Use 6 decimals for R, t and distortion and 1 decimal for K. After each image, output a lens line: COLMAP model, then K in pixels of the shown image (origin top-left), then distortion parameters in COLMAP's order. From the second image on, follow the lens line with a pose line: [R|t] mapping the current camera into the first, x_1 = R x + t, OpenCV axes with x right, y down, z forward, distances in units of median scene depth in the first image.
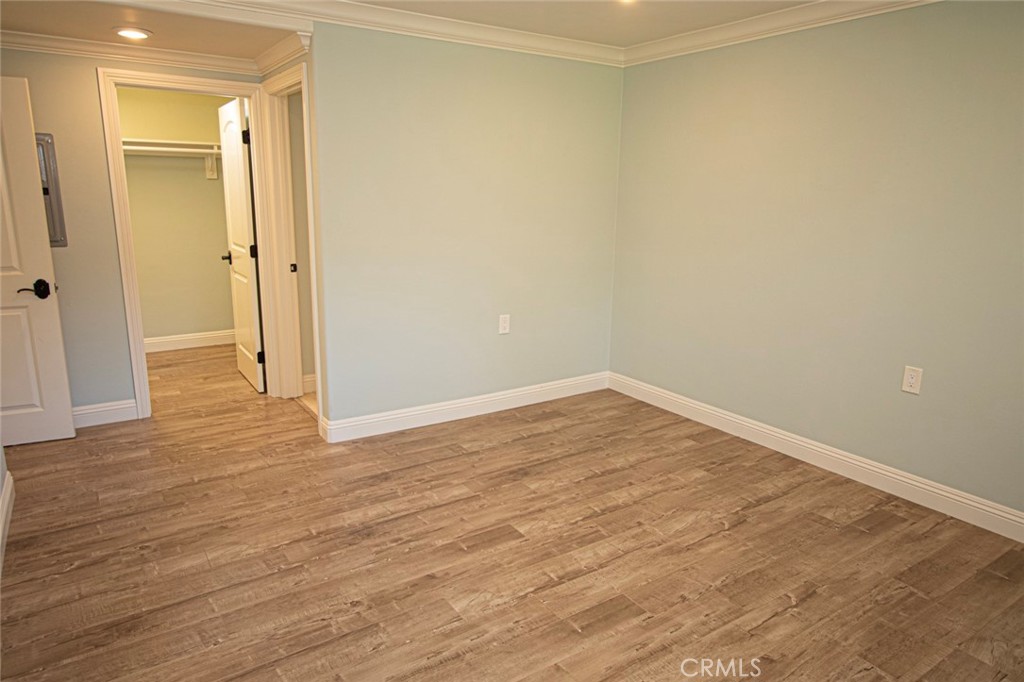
lens RADIAL K [[653.0, 0, 512.0], [0, 653.0, 341.0], [0, 0, 1]] dist [-0.000394, 0.000443]
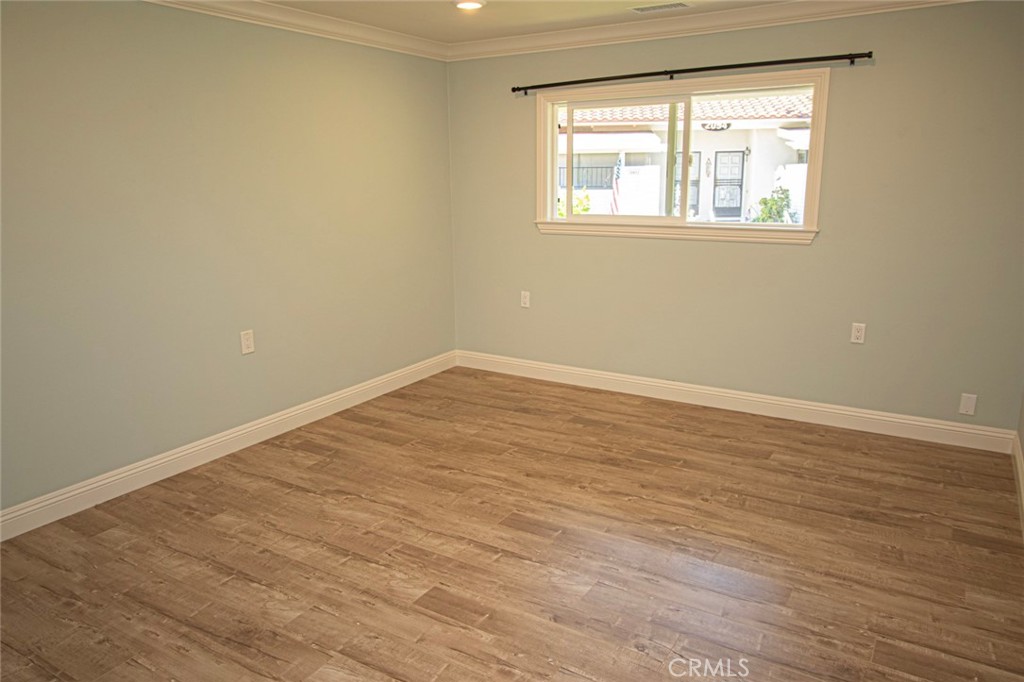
lens RADIAL K [[736.6, 0, 512.0], [0, 736.6, 341.0], [0, 0, 1]] dist [-0.001213, -0.000382]
pose [[-0.413486, -0.211167, 0.885685, -0.784304], [0.215214, 0.922505, 0.320419, -0.274343], [-0.884710, 0.323100, -0.335997, 1.103629]]
